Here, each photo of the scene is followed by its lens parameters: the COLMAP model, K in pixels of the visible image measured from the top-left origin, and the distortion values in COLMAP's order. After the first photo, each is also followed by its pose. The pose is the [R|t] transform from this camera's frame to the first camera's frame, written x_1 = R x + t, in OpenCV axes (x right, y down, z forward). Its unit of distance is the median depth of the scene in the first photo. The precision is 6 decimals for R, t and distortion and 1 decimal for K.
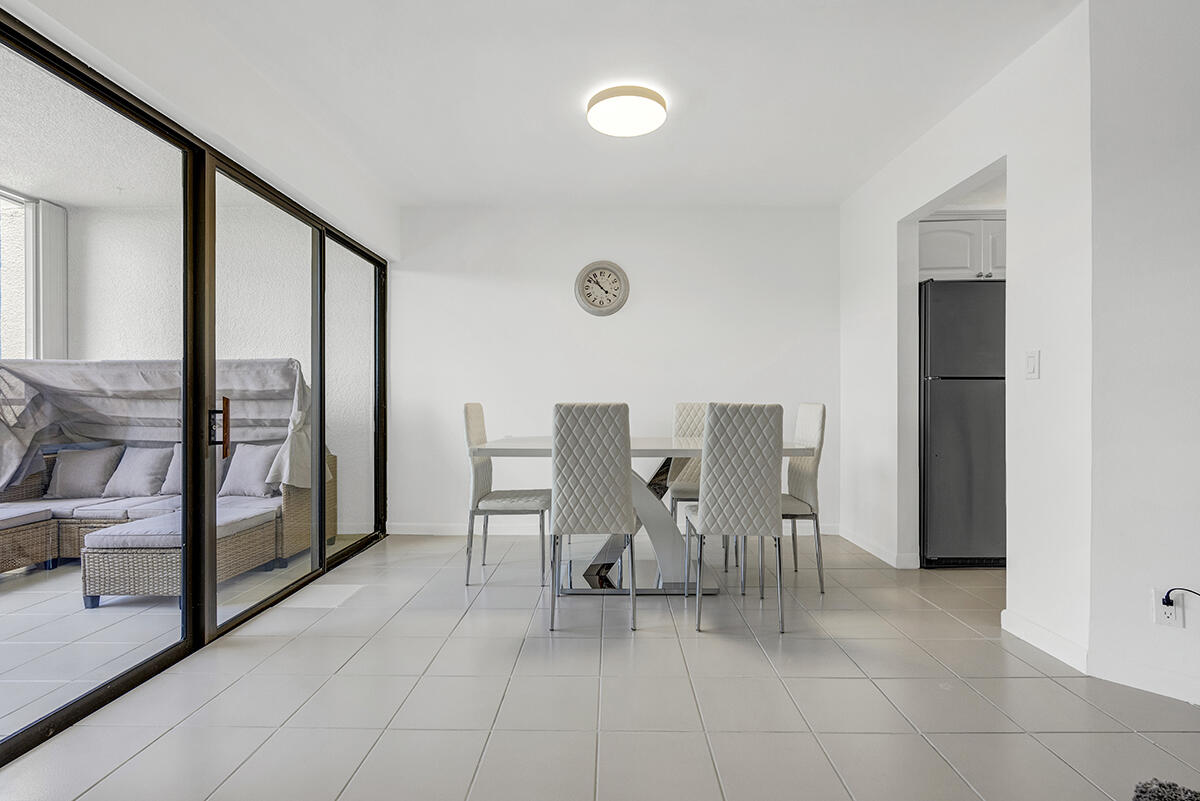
lens RADIAL K [[545.2, 0, 599.2], [0, 545.2, 403.4], [0, 0, 1]] dist [-0.005680, 0.000179]
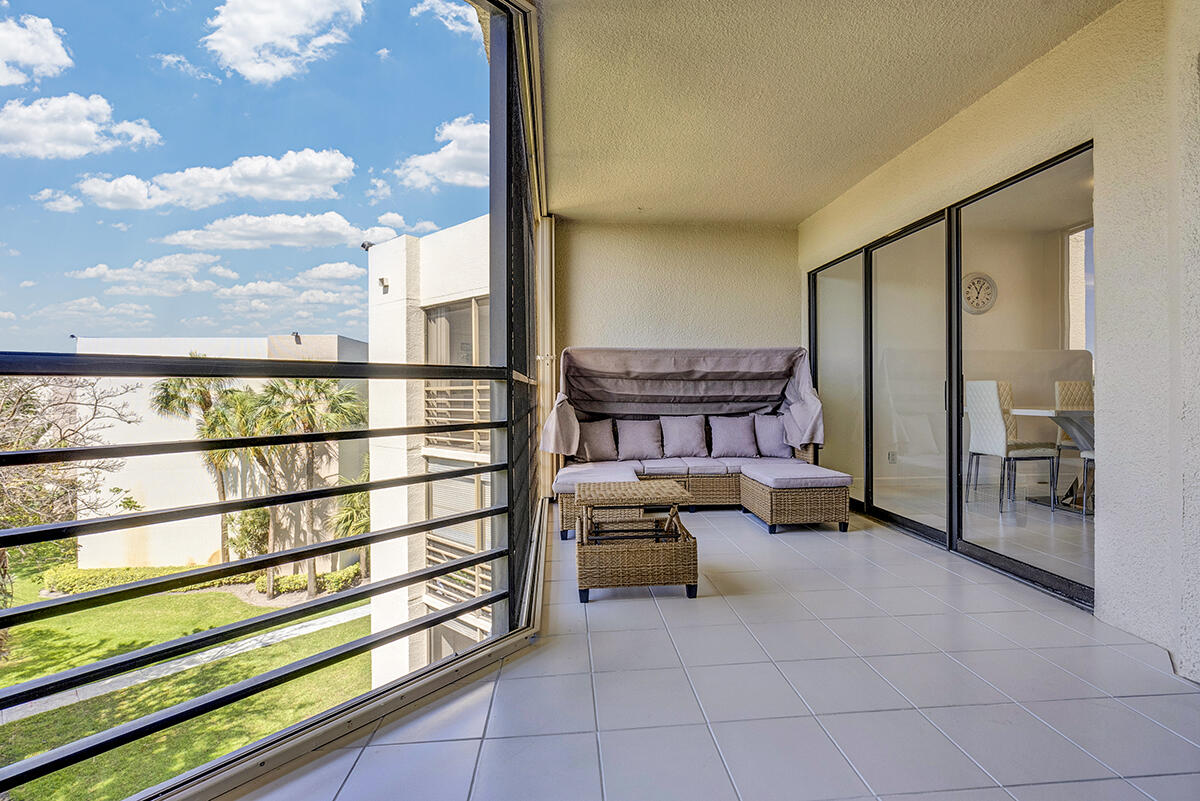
lens RADIAL K [[545.2, 0, 599.2], [0, 545.2, 403.4], [0, 0, 1]] dist [-0.005680, 0.000179]
pose [[0.996358, -0.006053, 0.085055, -1.064125], [0.004550, 0.999830, 0.017856, 0.022864], [-0.085148, -0.017404, 0.996216, -0.219509]]
